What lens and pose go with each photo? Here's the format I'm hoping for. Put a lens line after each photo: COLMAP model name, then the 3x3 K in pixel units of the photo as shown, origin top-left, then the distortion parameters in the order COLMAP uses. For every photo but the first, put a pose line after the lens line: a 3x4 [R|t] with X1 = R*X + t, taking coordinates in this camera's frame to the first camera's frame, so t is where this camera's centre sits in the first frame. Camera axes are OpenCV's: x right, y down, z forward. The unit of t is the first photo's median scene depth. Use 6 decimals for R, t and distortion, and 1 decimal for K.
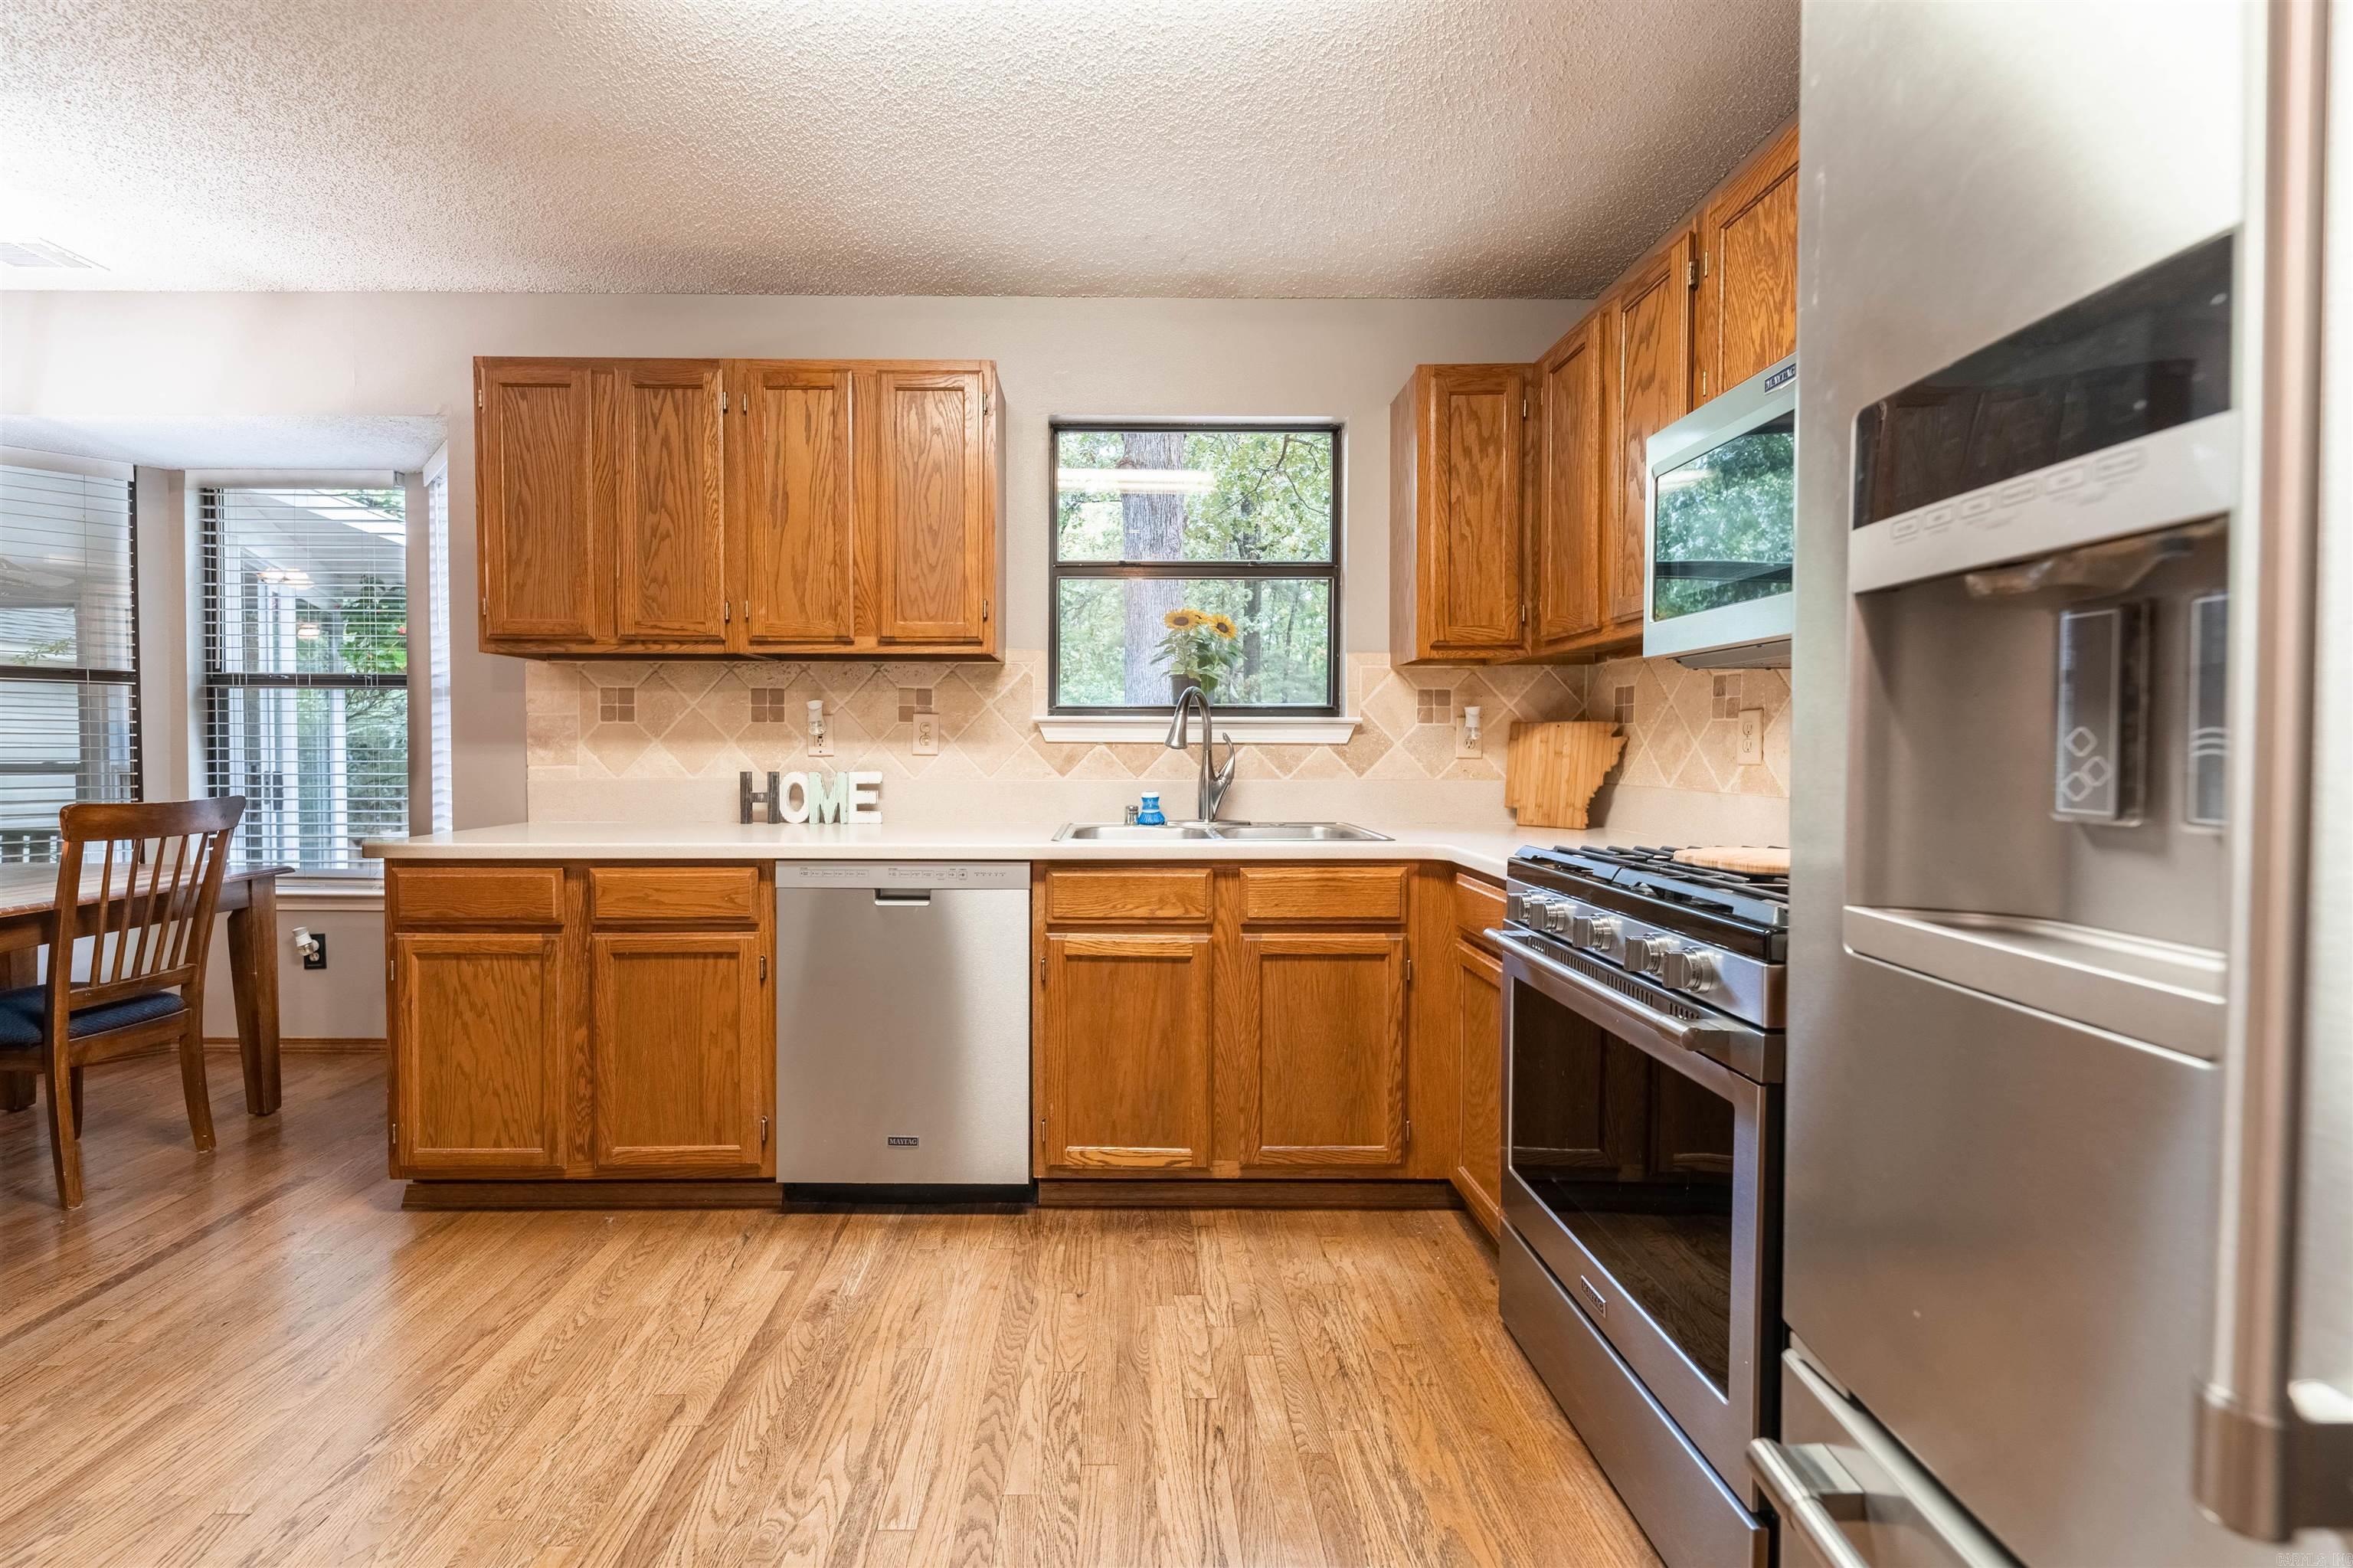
lens RADIAL K [[949.8, 0, 1138.2], [0, 949.8, 776.7], [0, 0, 1]] dist [0.012759, -0.005979]
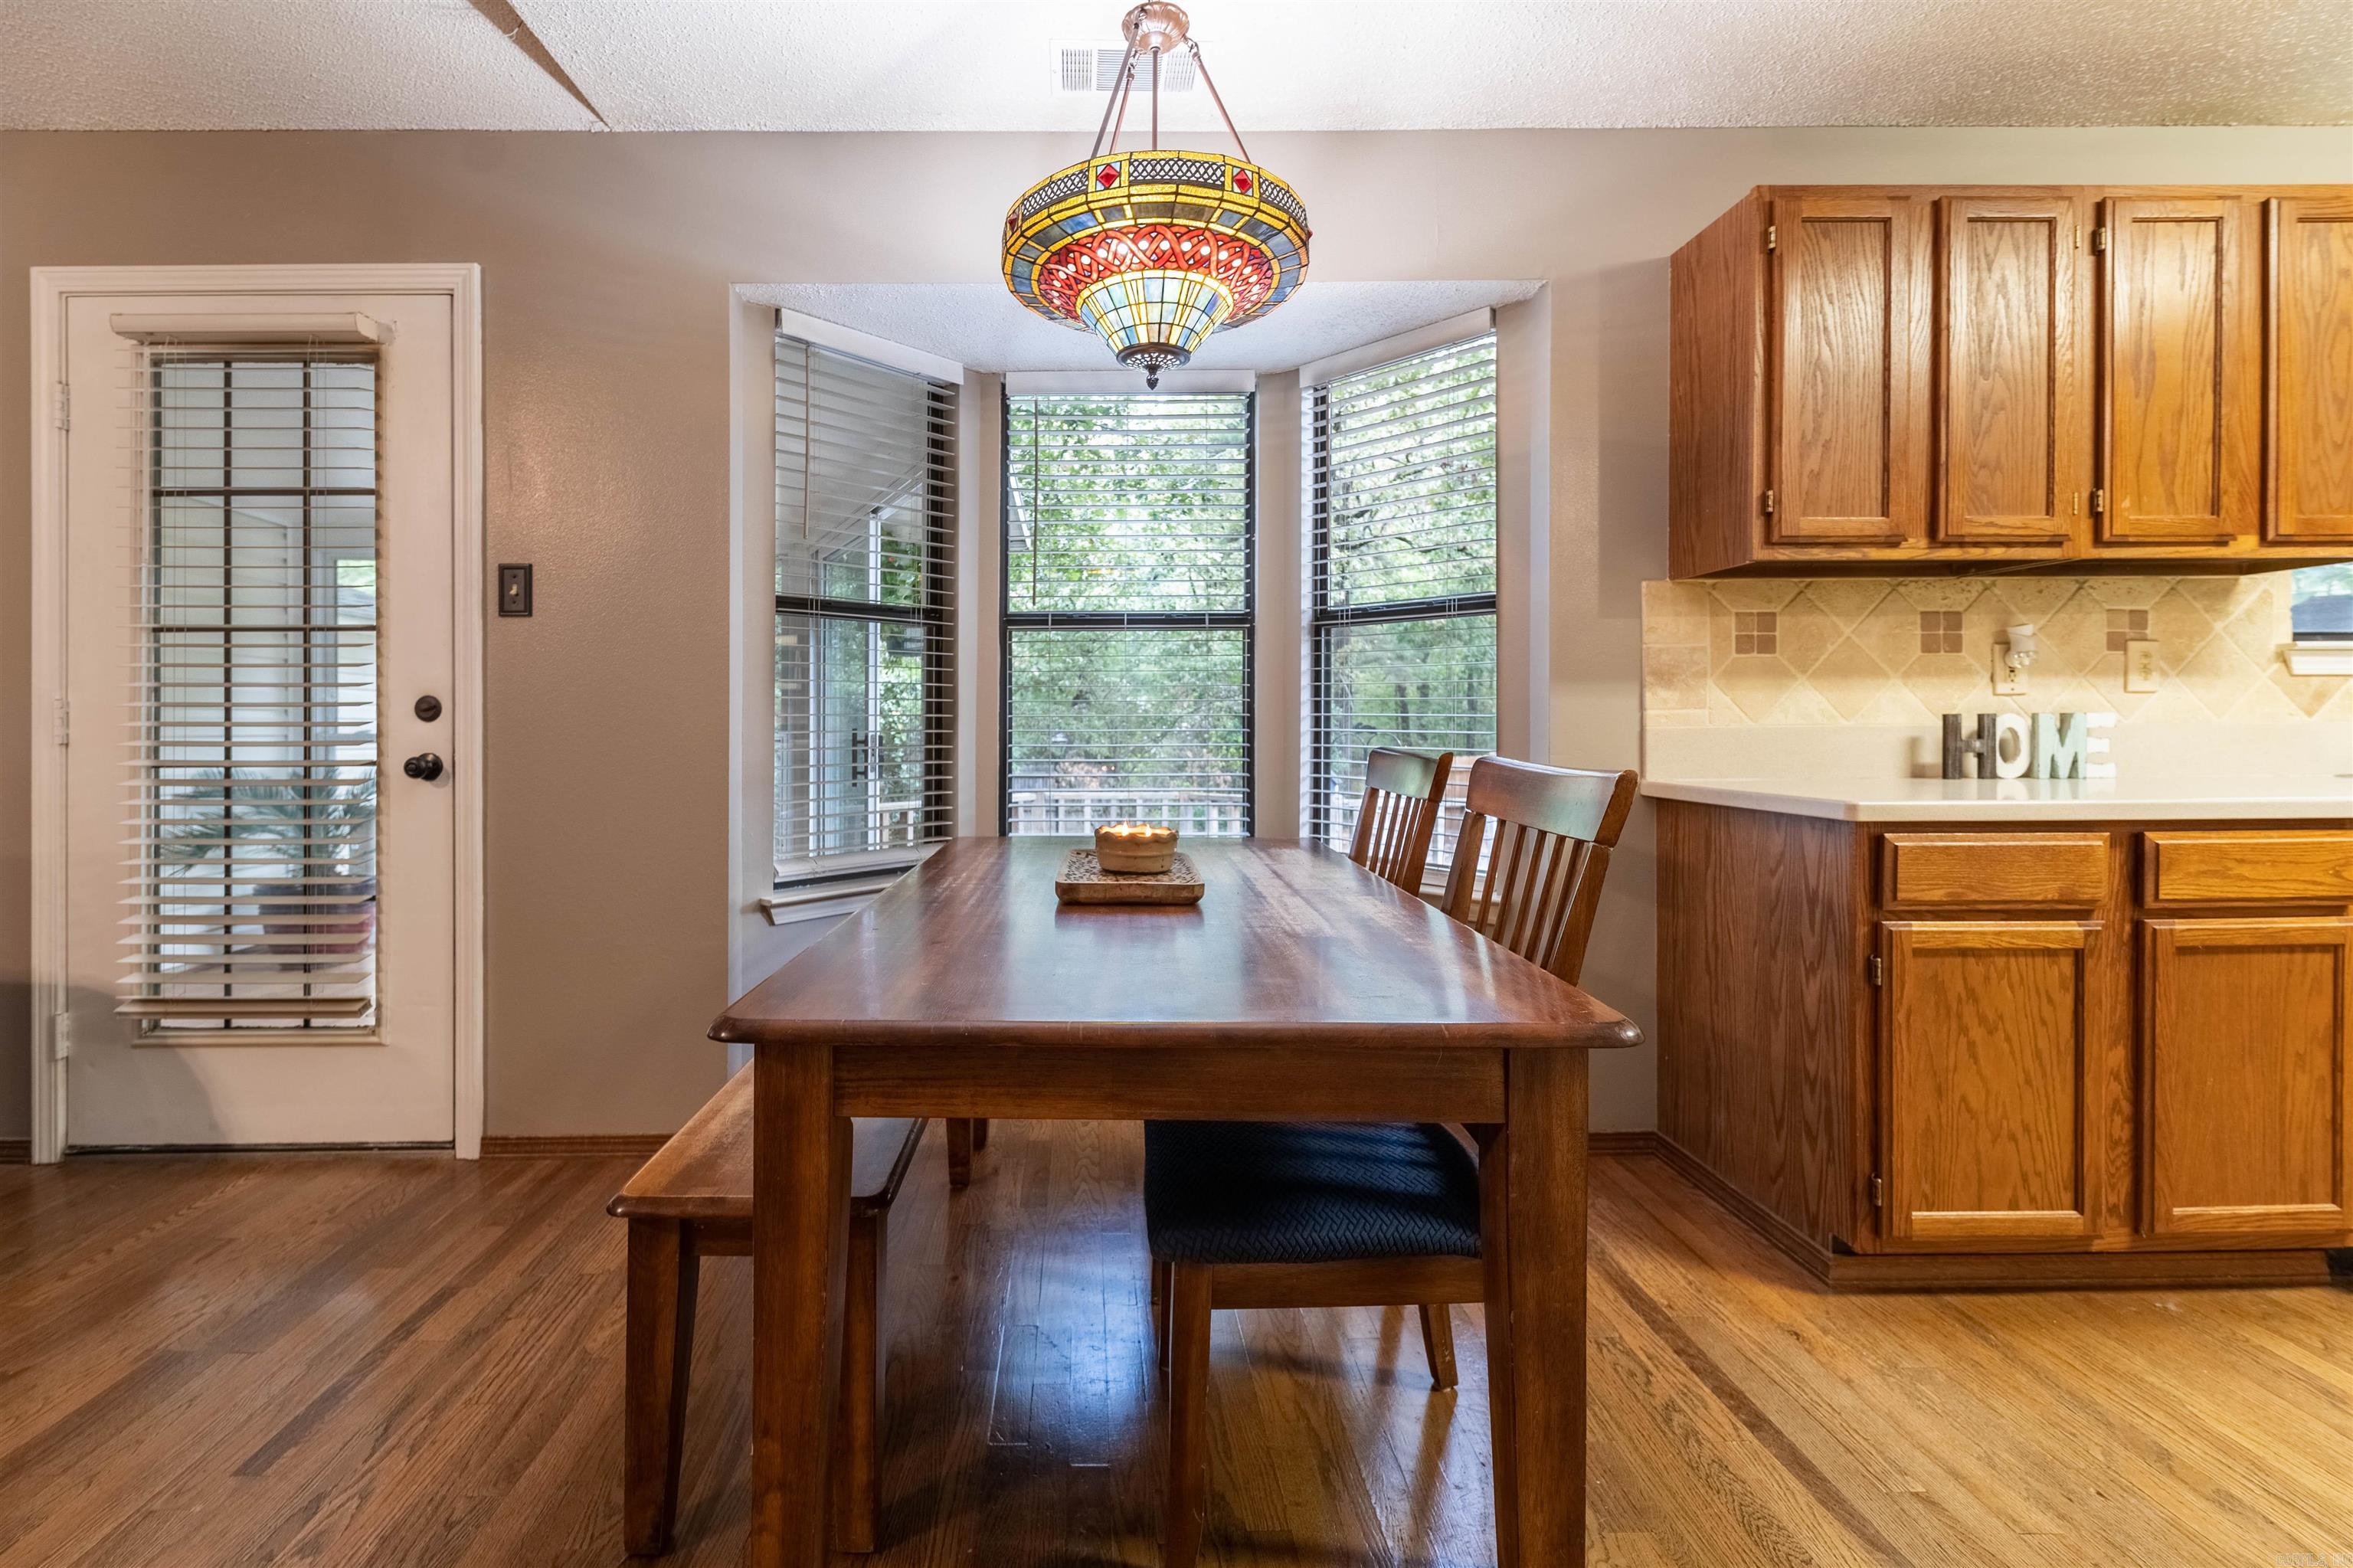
lens RADIAL K [[949.8, 0, 1099.6], [0, 949.8, 731.6], [0, 0, 1]] dist [0.012759, -0.005979]
pose [[0.999958, -0.008721, 0.002983, -1.375375], [0.008786, 0.999705, -0.022649, 0.026103], [-0.002785, 0.022675, 0.999739, 0.247987]]
